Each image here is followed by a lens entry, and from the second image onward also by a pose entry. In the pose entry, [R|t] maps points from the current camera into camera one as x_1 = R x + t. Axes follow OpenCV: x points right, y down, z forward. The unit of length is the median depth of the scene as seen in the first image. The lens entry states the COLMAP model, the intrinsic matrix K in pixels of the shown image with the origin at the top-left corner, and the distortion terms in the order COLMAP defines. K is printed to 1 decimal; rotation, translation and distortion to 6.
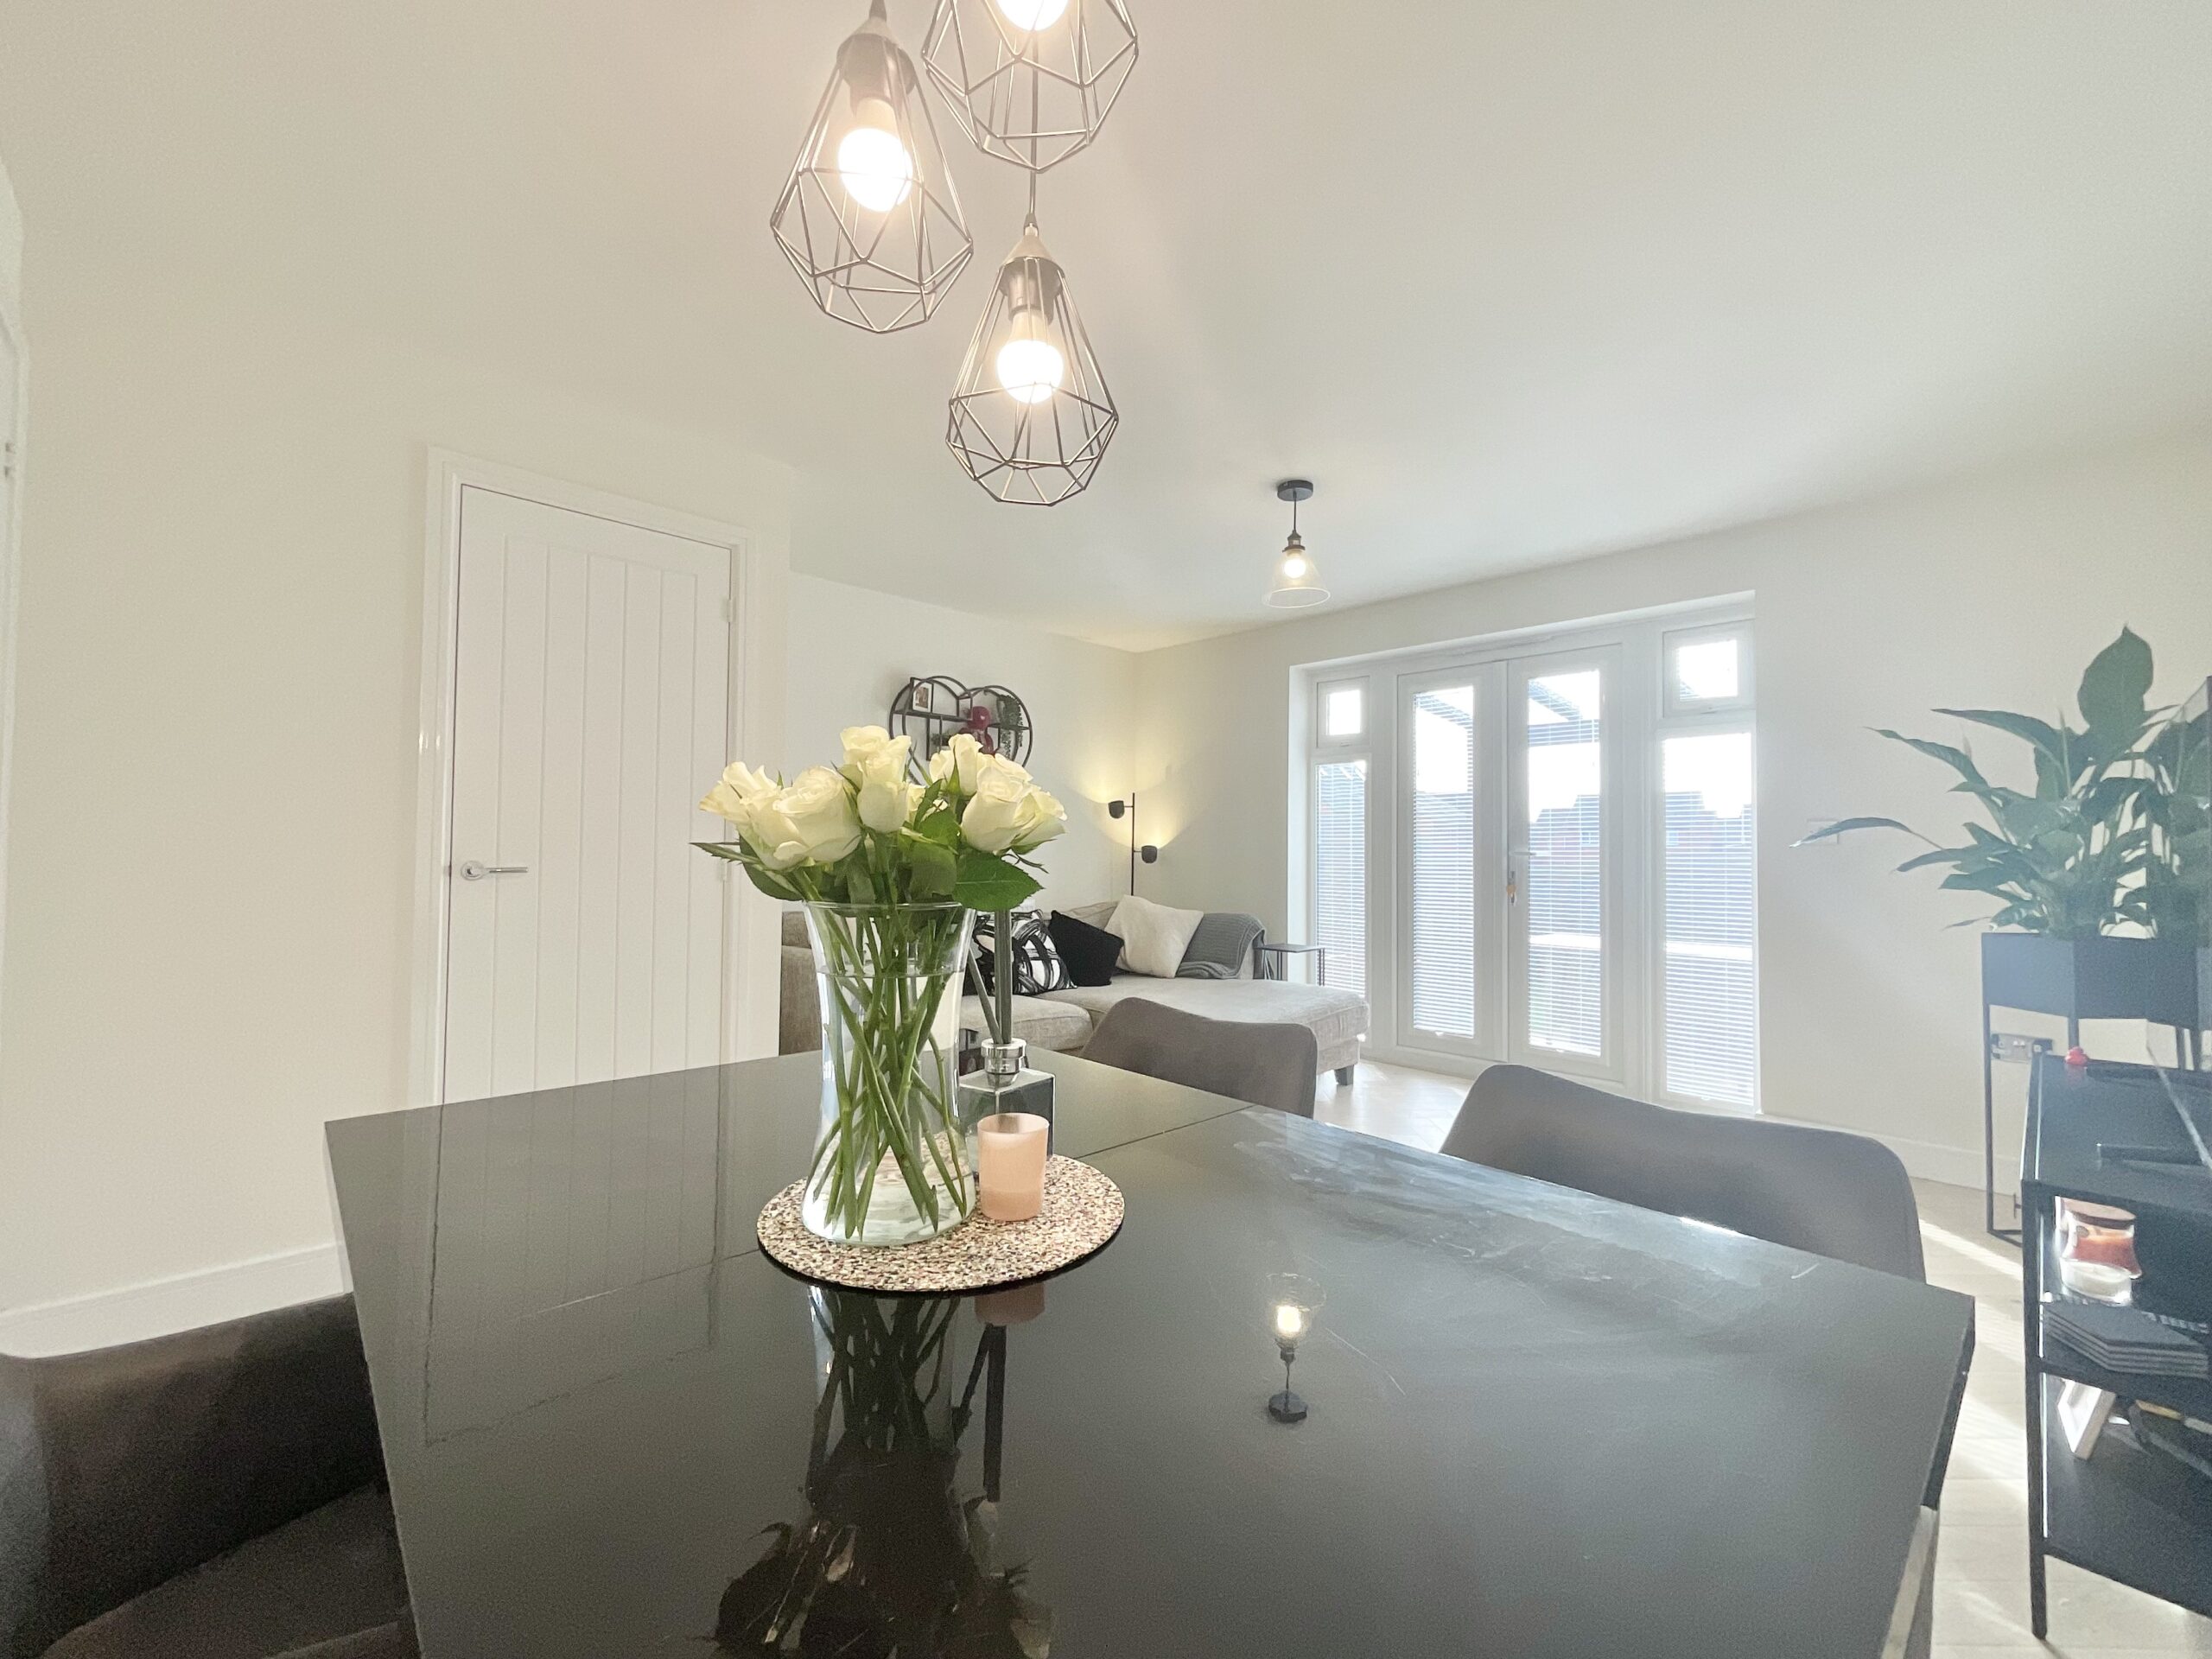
lens RADIAL K [[908.3, 0, 1114.4], [0, 908.3, 840.0], [0, 0, 1]] dist [-0.000853, -0.000054]
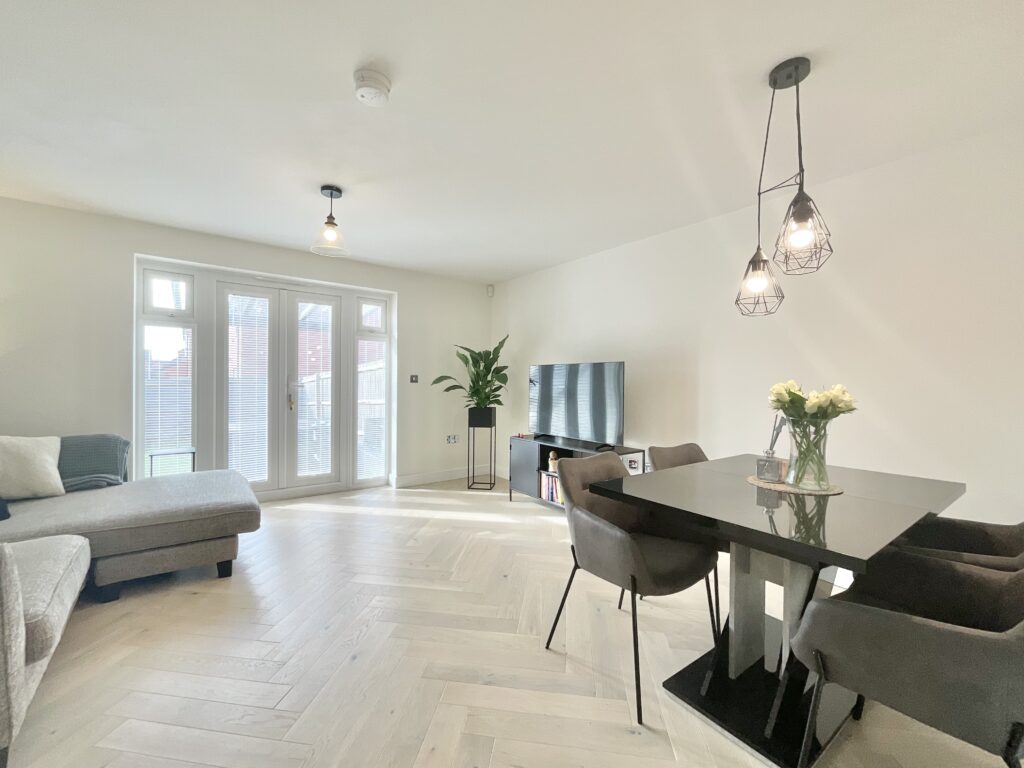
lens RADIAL K [[420.5, 0, 512.4], [0, 420.5, 382.7], [0, 0, 1]] dist [-0.000853, -0.000054]
pose [[0.119201, -0.007772, 0.992840, -0.457538], [-0.021133, 0.999723, 0.010363, -0.012440], [-0.992645, -0.022217, 0.119004, 0.400629]]
